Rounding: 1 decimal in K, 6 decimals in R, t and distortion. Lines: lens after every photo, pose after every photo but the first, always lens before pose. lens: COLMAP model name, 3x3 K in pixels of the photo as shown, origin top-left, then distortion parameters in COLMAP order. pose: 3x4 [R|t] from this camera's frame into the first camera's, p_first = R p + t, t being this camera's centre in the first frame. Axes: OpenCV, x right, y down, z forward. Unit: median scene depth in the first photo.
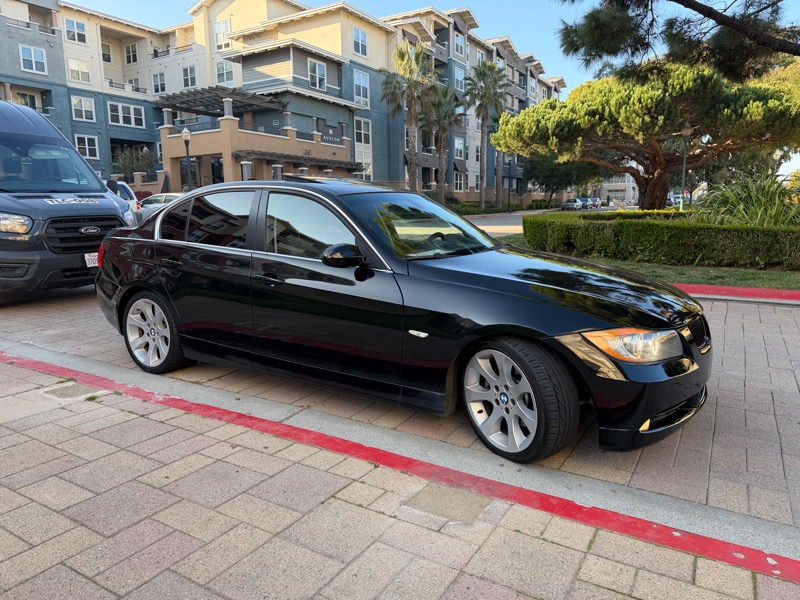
lens RADIAL K [[560.3, 0, 397.9], [0, 560.3, 295.4], [0, 0, 1]] dist [0.045662, -0.052629]
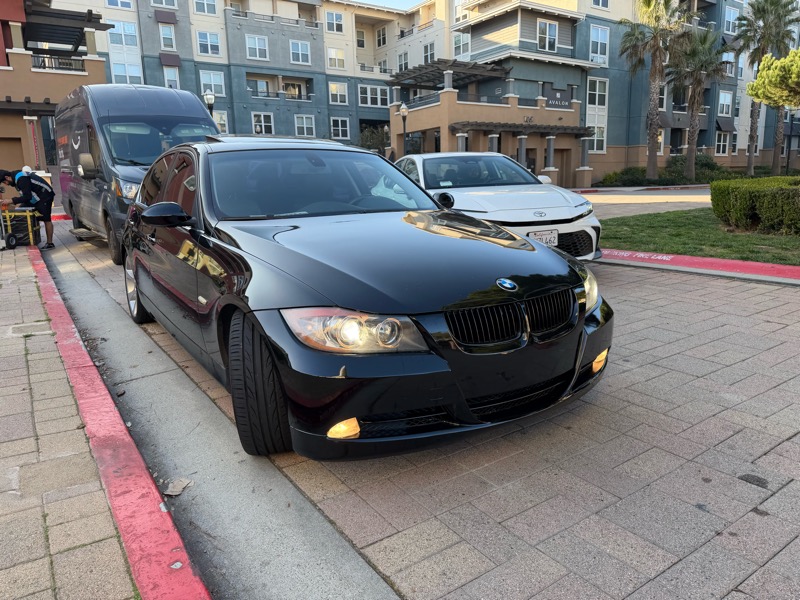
lens RADIAL K [[563.6, 0, 396.3], [0, 563.6, 298.0], [0, 0, 1]] dist [0.027962, -0.032488]
pose [[0.906689, 0.071617, -0.415676, 0.056849], [-0.050208, 0.996799, 0.062221, -0.000700], [0.418801, -0.035545, 0.907382, 0.022679]]
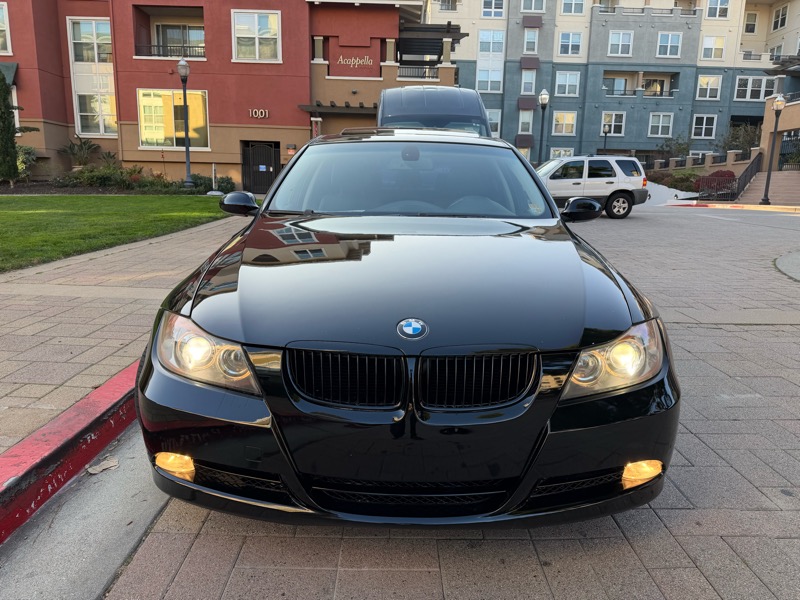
lens RADIAL K [[567.4, 0, 402.8], [0, 567.4, 298.8], [0, 0, 1]] dist [0.017080, -0.019989]
pose [[0.522050, 0.188666, -0.831786, 0.076697], [-0.160522, 0.979534, 0.121430, -0.006135], [0.837673, 0.070128, 0.541651, 0.059136]]
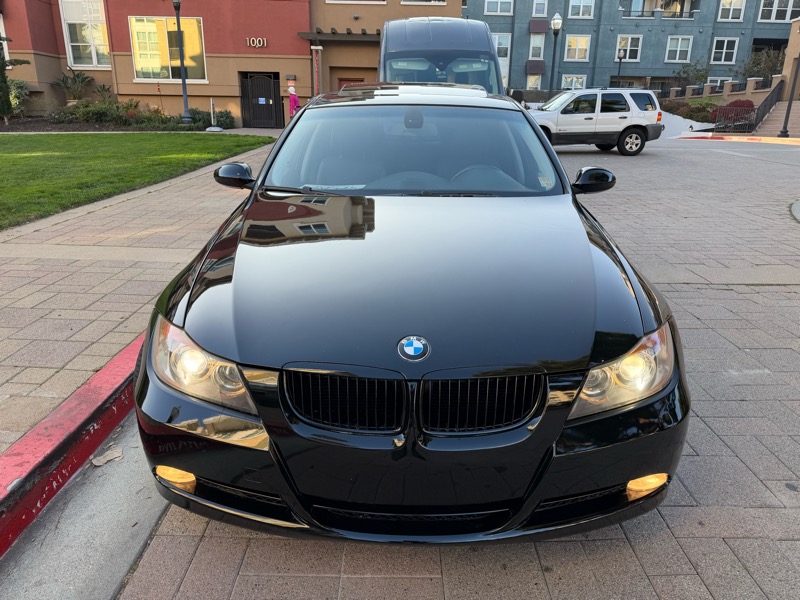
lens RADIAL K [[567.4, 0, 402.8], [0, 567.4, 298.8], [0, 0, 1]] dist [0.017080, -0.019989]
pose [[0.514725, 0.282989, -0.809305, 0.073684], [-0.155138, 0.959116, 0.236704, -0.011782], [0.843202, 0.003716, 0.537584, 0.060352]]
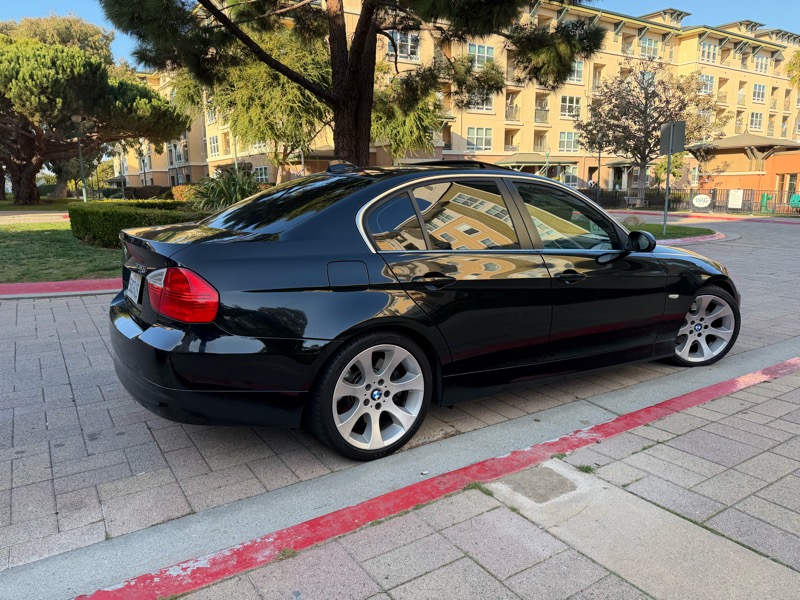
lens RADIAL K [[554.3, 0, 395.5], [0, 554.3, 294.2], [0, 0, 1]] dist [0.058247, -0.066833]
pose [[0.437158, -0.154348, 0.886042, -0.111050], [0.137977, 0.985011, 0.103513, -0.012730], [-0.888738, 0.077002, 0.451902, 0.078249]]
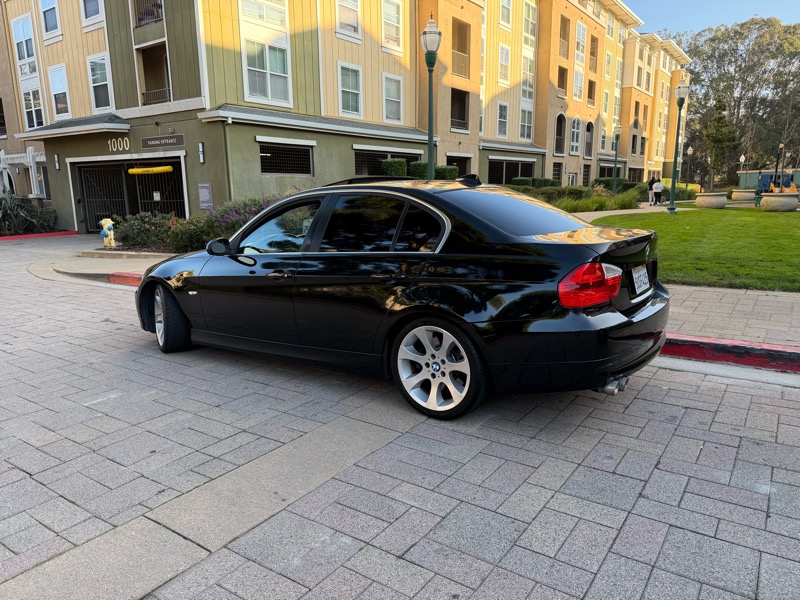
lens RADIAL K [[556.6, 0, 403.6], [0, 556.6, 300.4], [0, 0, 1]] dist [0.037025, -0.041148]
pose [[-0.996686, 0.016026, 0.079755, -0.027814], [0.042490, 0.938594, 0.342396, -0.040095], [-0.069370, 0.344650, -0.936165, 0.232609]]
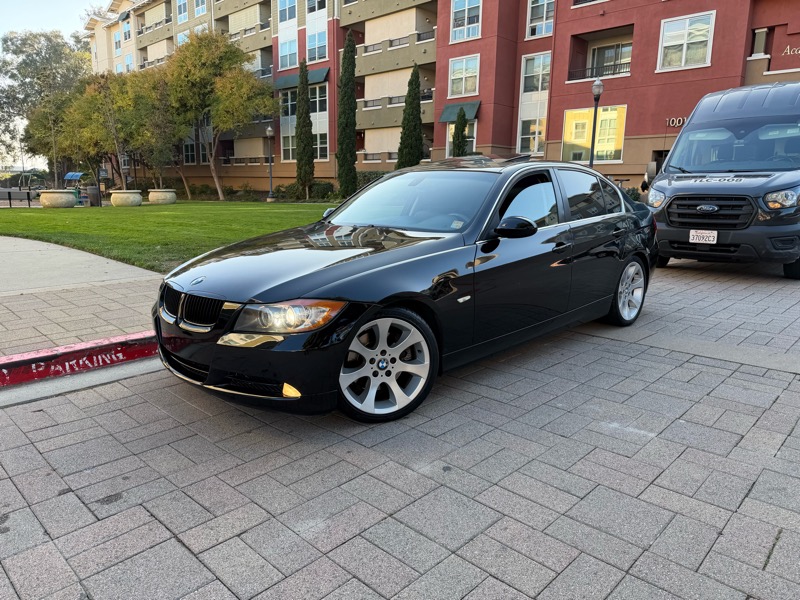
lens RADIAL K [[560.3, 0, 397.9], [0, 560.3, 295.4], [0, 0, 1]] dist [0.045662, -0.052629]
pose [[-0.233904, 0.191540, -0.953206, 0.113962], [-0.160784, 0.959283, 0.232216, -0.020594], [0.958873, 0.207576, -0.193584, 0.126825]]
